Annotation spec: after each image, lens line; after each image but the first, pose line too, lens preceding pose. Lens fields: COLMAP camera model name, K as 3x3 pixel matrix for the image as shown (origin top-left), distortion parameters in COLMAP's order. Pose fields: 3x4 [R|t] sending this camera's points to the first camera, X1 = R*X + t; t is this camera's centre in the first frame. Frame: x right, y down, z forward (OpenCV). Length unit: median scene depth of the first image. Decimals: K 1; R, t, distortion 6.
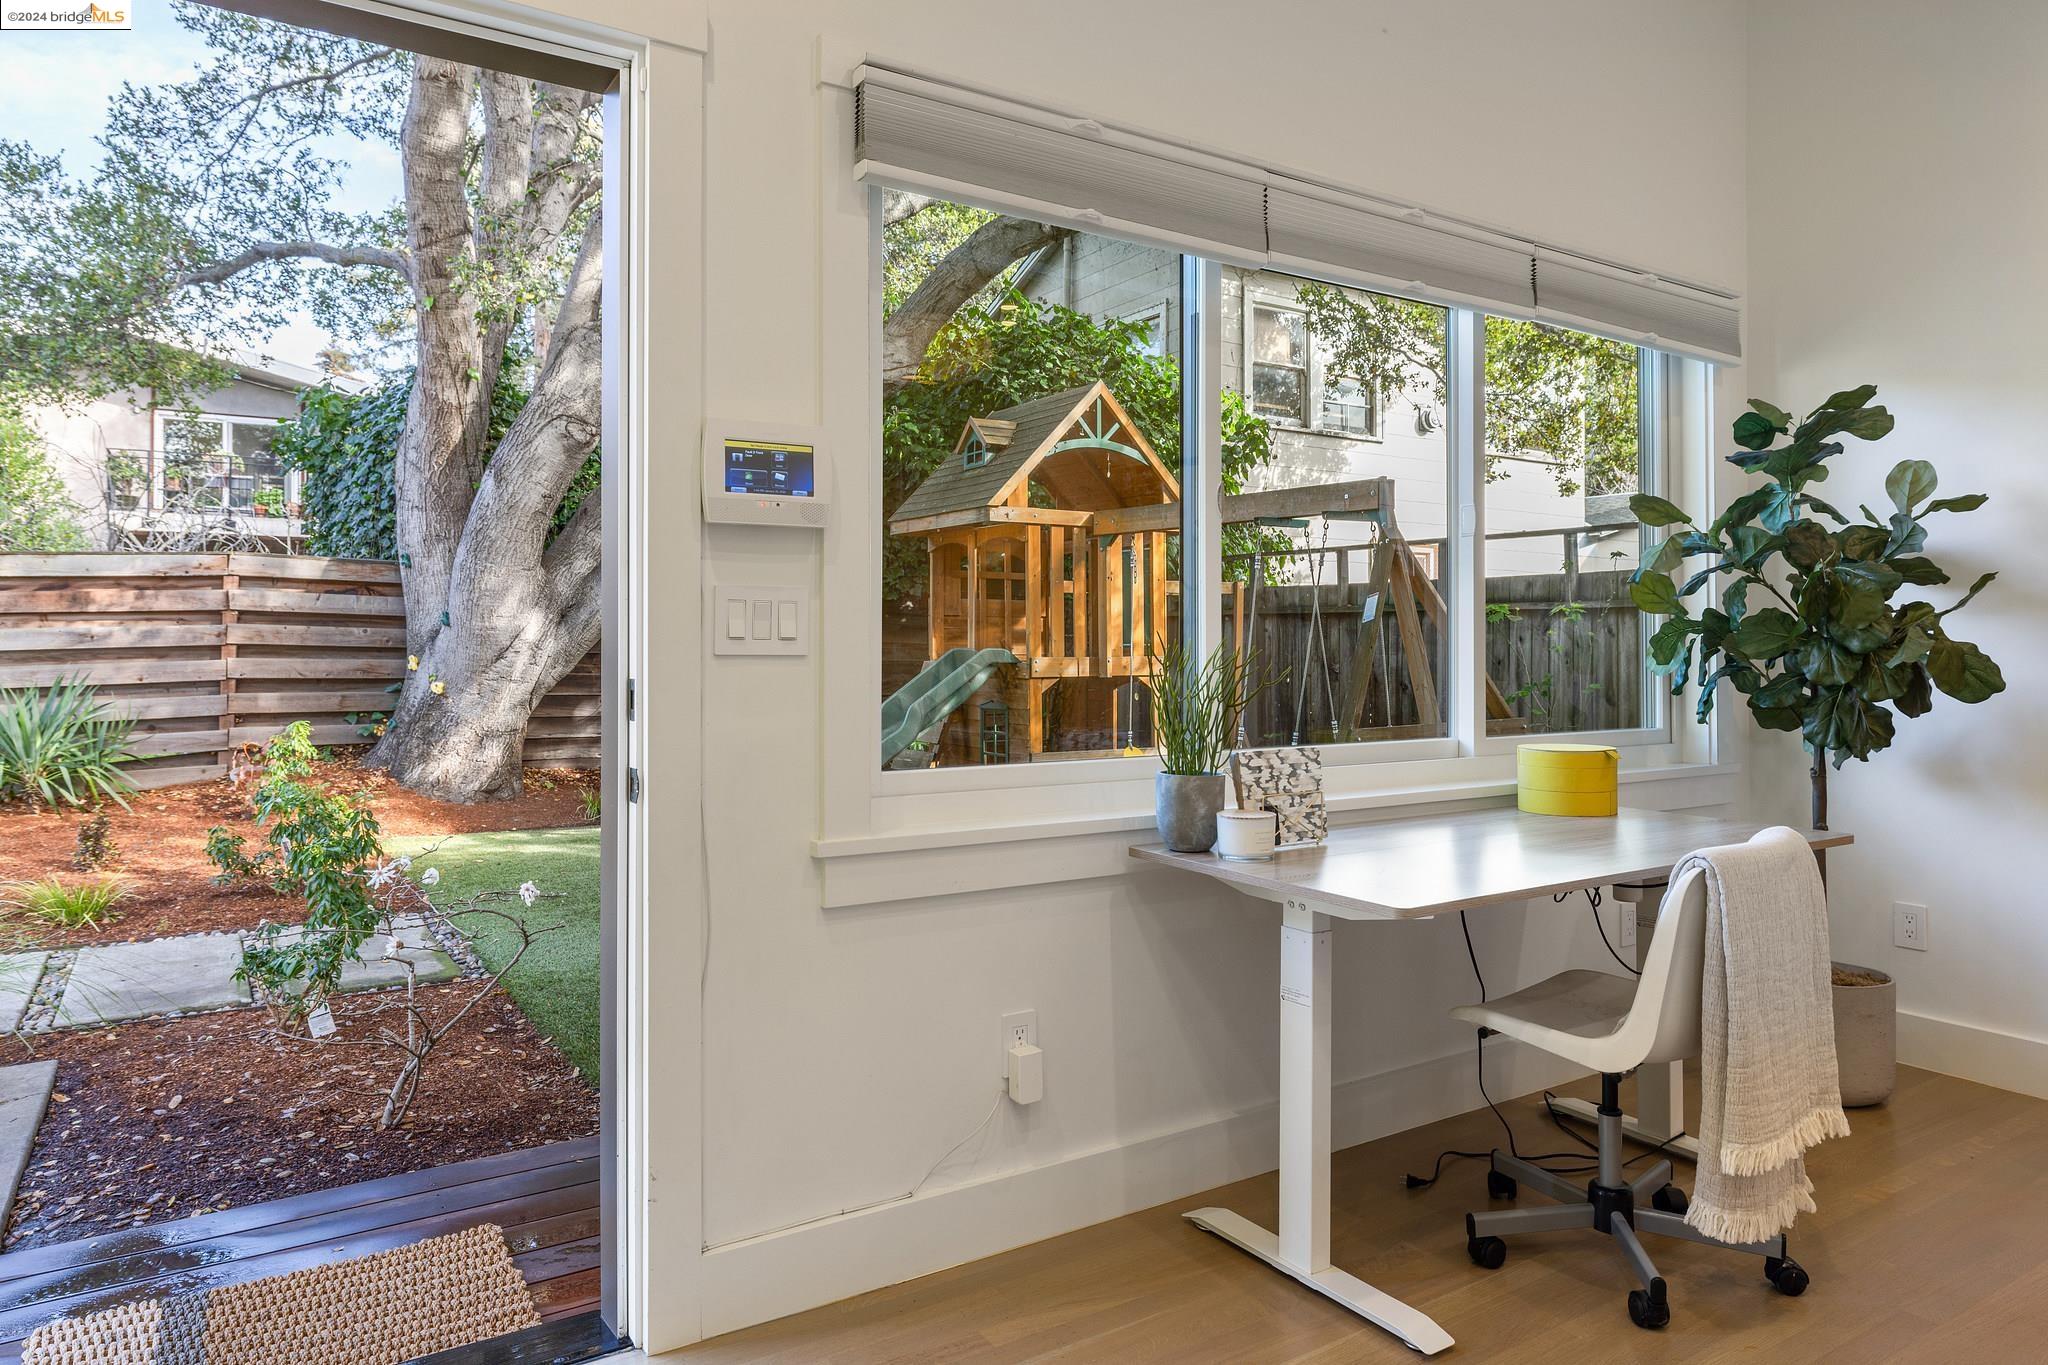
lens RADIAL K [[1268.3, 0, 1009.6], [0, 1268.3, 640.4], [0, 0, 1]] dist [-0.006700, 0.000781]
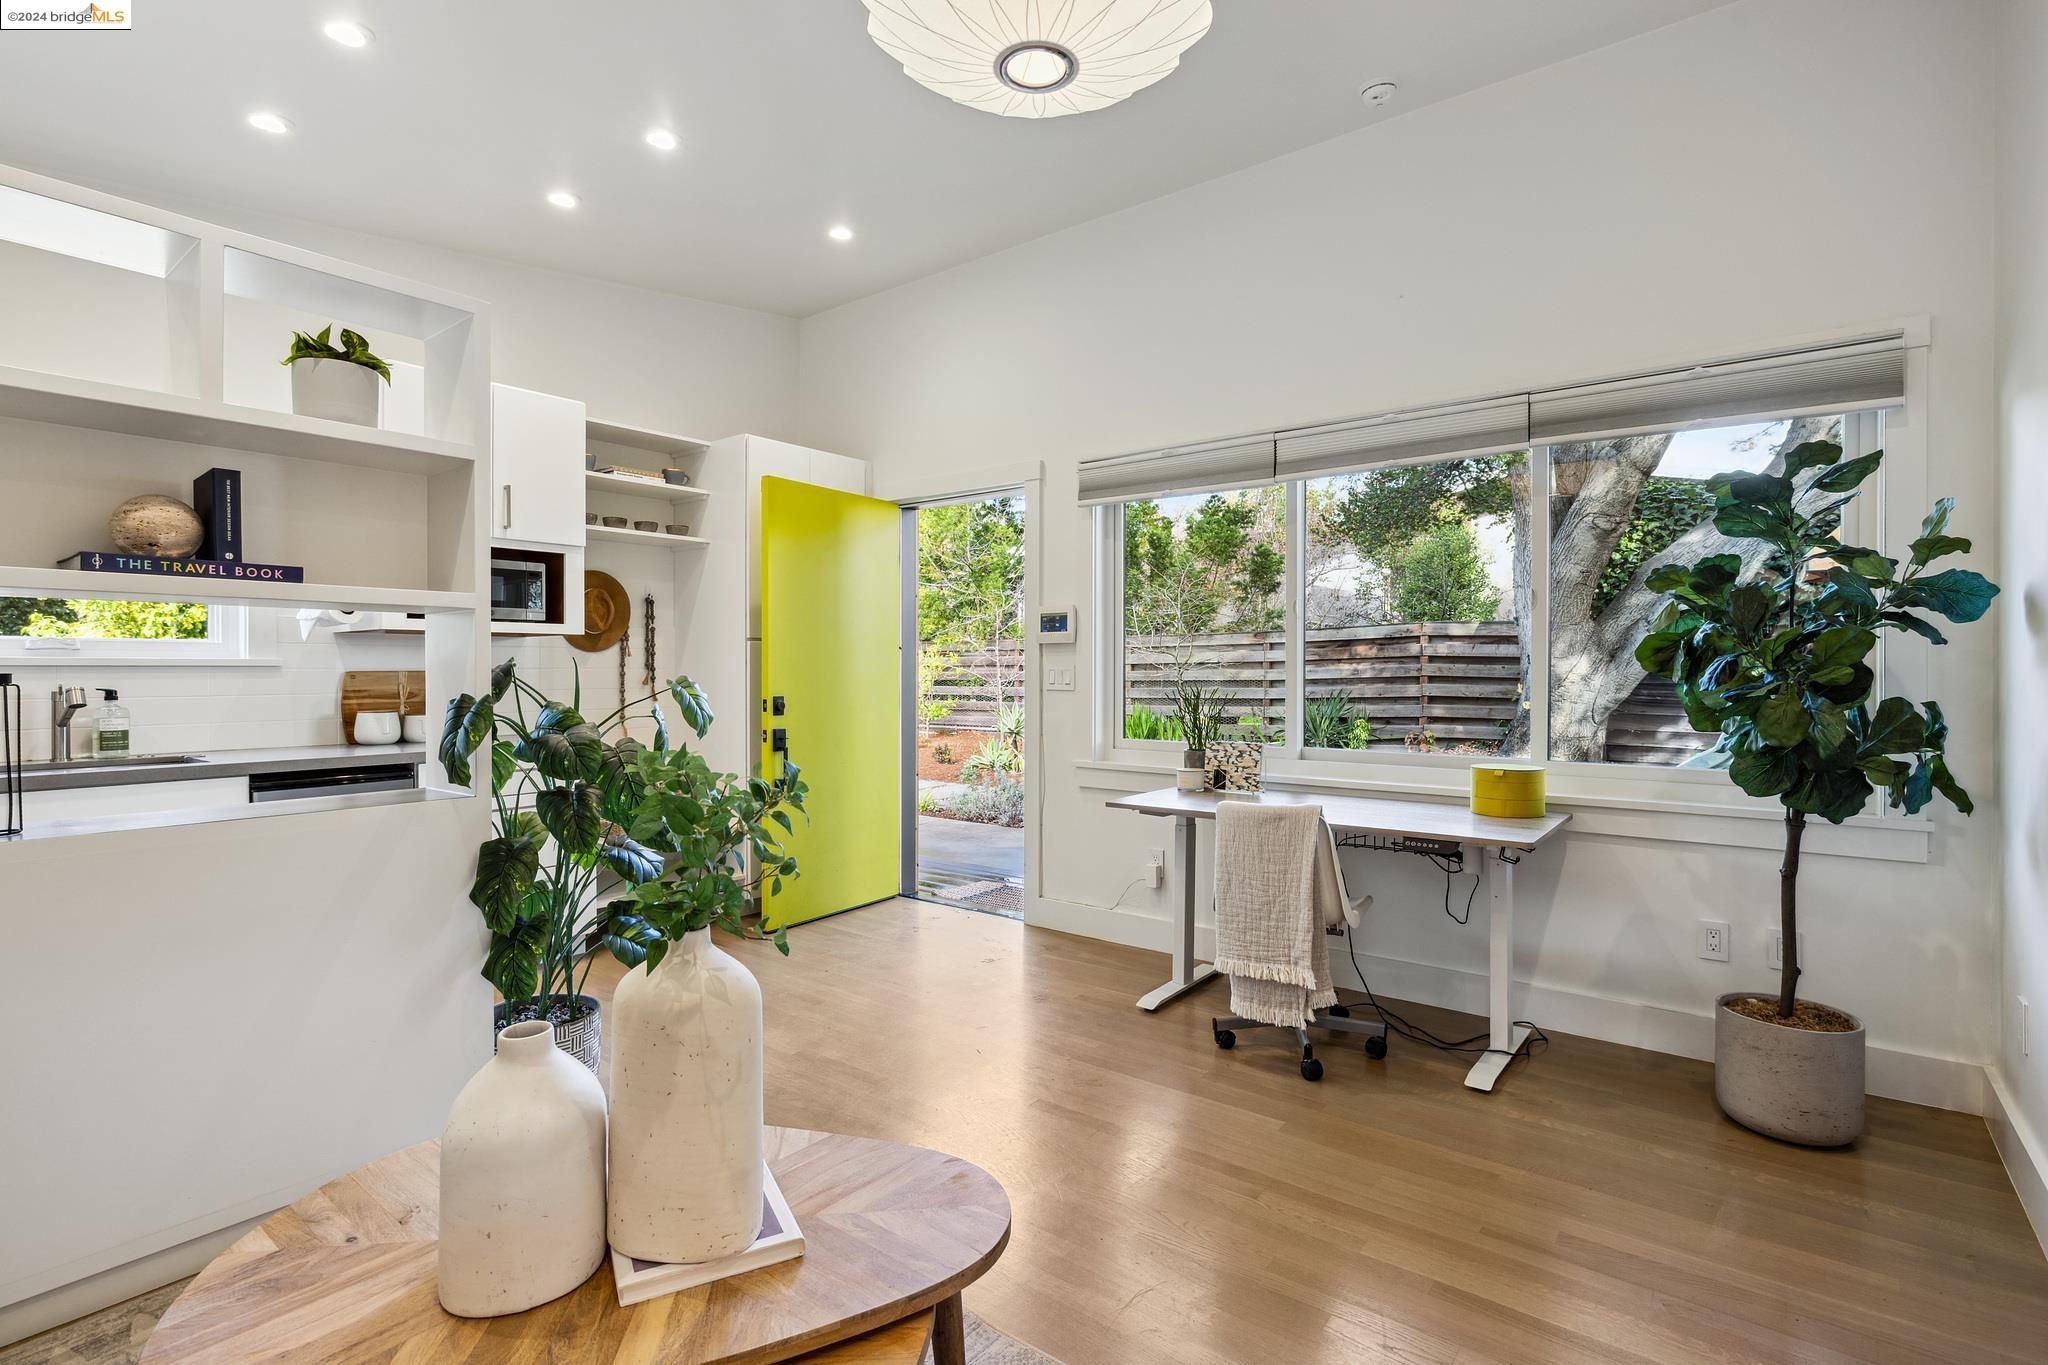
lens RADIAL K [[957.0, 0, 1021.7], [0, 957.0, 676.0], [0, 0, 1]] dist [-0.020693, -0.000105]
pose [[0.340101, 0.005673, -0.940372, 0.419376], [0.003501, 0.999967, 0.007299, -0.008072], [0.940382, -0.005774, 0.340070, 0.053592]]
